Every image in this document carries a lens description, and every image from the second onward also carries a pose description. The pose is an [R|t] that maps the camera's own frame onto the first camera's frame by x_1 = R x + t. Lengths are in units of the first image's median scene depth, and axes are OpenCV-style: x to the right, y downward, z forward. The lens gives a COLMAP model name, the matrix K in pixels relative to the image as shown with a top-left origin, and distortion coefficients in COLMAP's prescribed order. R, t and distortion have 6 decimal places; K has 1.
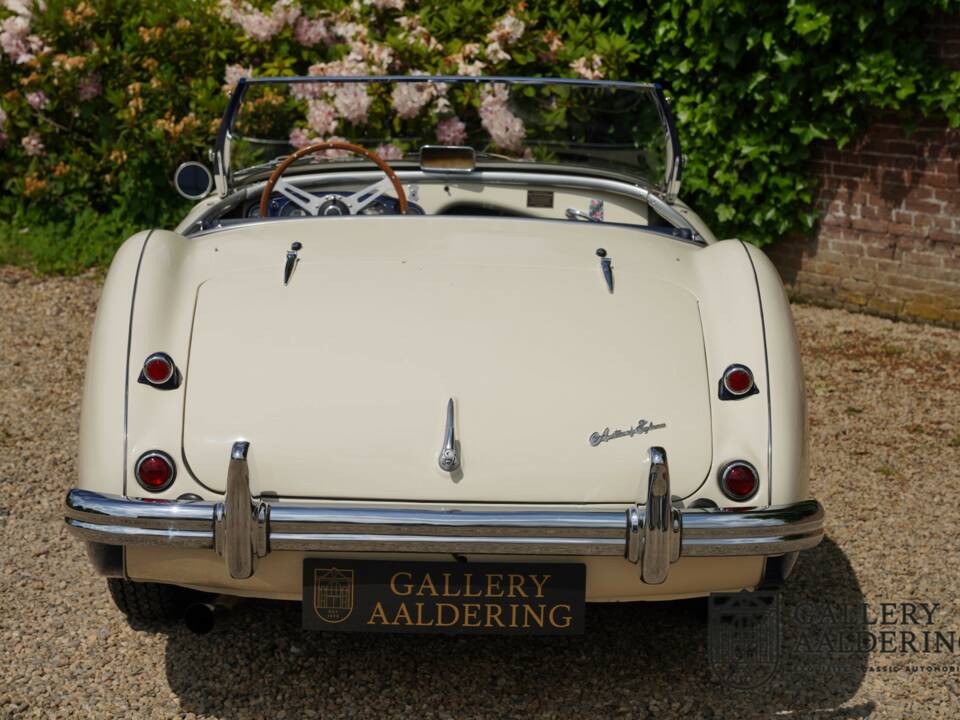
lens RADIAL K [[1791.6, 0, 480.0], [0, 1791.6, 360.0], [0, 0, 1]] dist [0.180668, 0.281441]
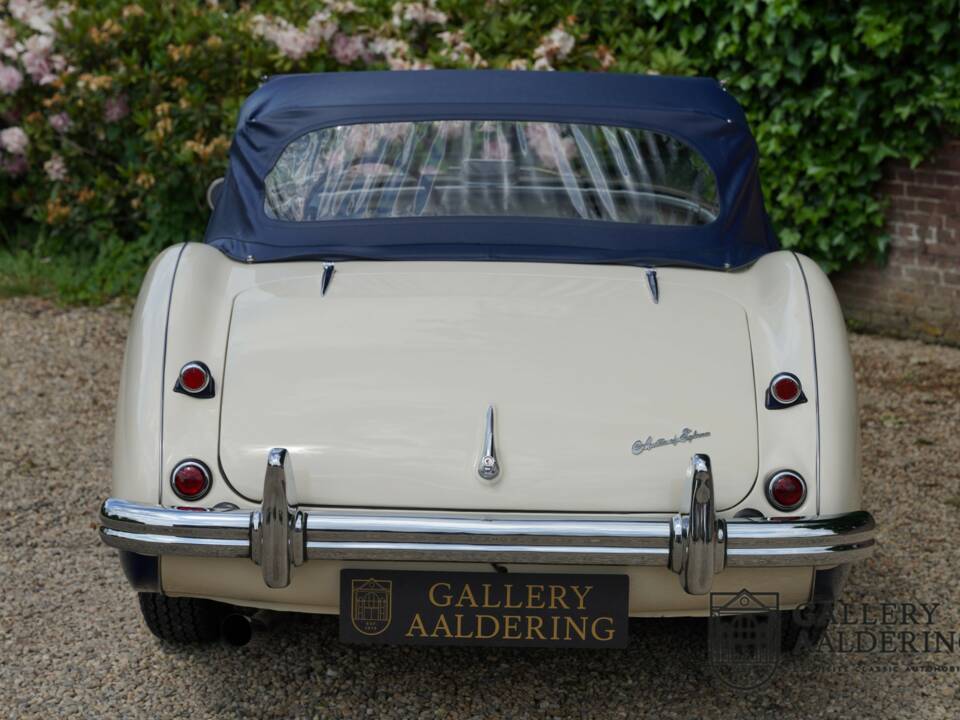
lens RADIAL K [[1965.7, 0, 480.0], [0, 1965.7, 360.0], [0, 0, 1]] dist [0.186492, 0.906727]
pose [[0.999650, -0.001269, -0.026432, 0.003125], [0.000551, 0.999630, -0.027179, 0.012332], [0.026457, 0.027155, 0.999281, -0.037244]]
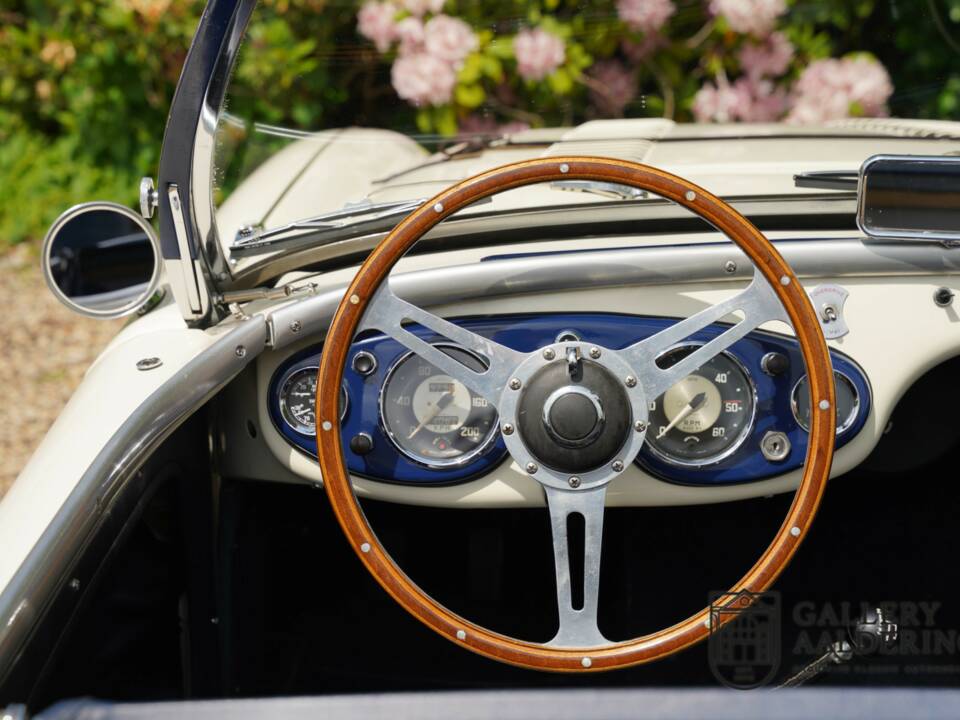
lens RADIAL K [[1791.6, 0, 480.0], [0, 1791.6, 360.0], [0, 0, 1]] dist [0.180668, 0.281441]
pose [[0.999624, -0.000017, -0.027429, -0.064969], [0.002550, 0.995729, 0.092291, -0.084980], [0.027310, -0.092327, 0.995354, 0.528756]]
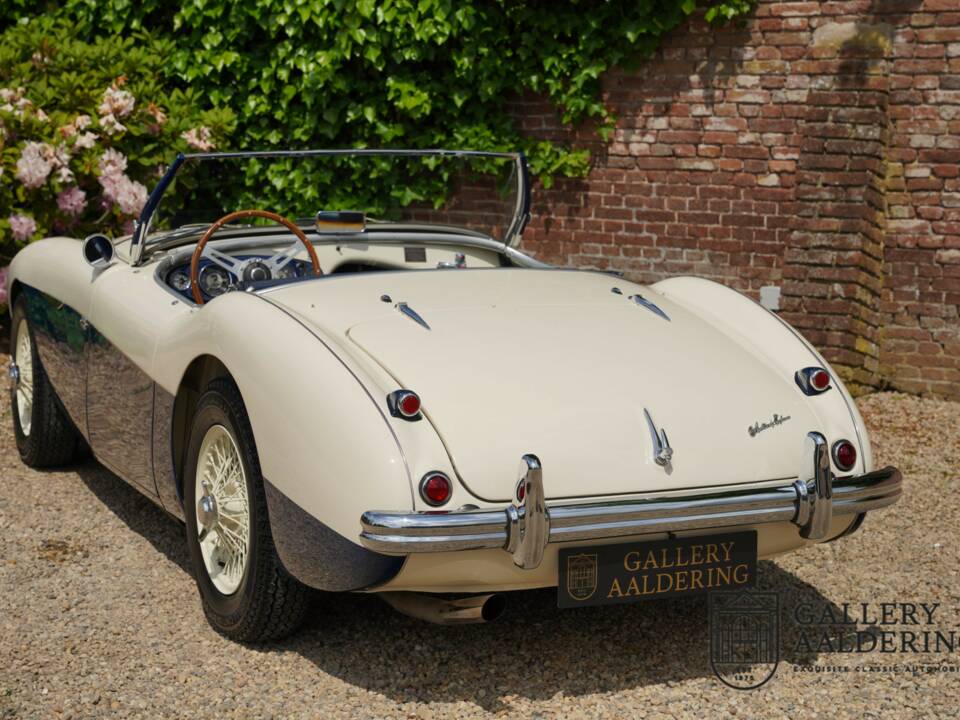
lens RADIAL K [[1791.6, 0, 480.0], [0, 1791.6, 360.0], [0, 0, 1]] dist [0.180668, 0.281441]
pose [[0.909212, -0.064281, 0.411341, -0.303442], [0.078939, 0.996704, -0.018727, 0.001197], [-0.408782, 0.049498, 0.911289, -0.039003]]
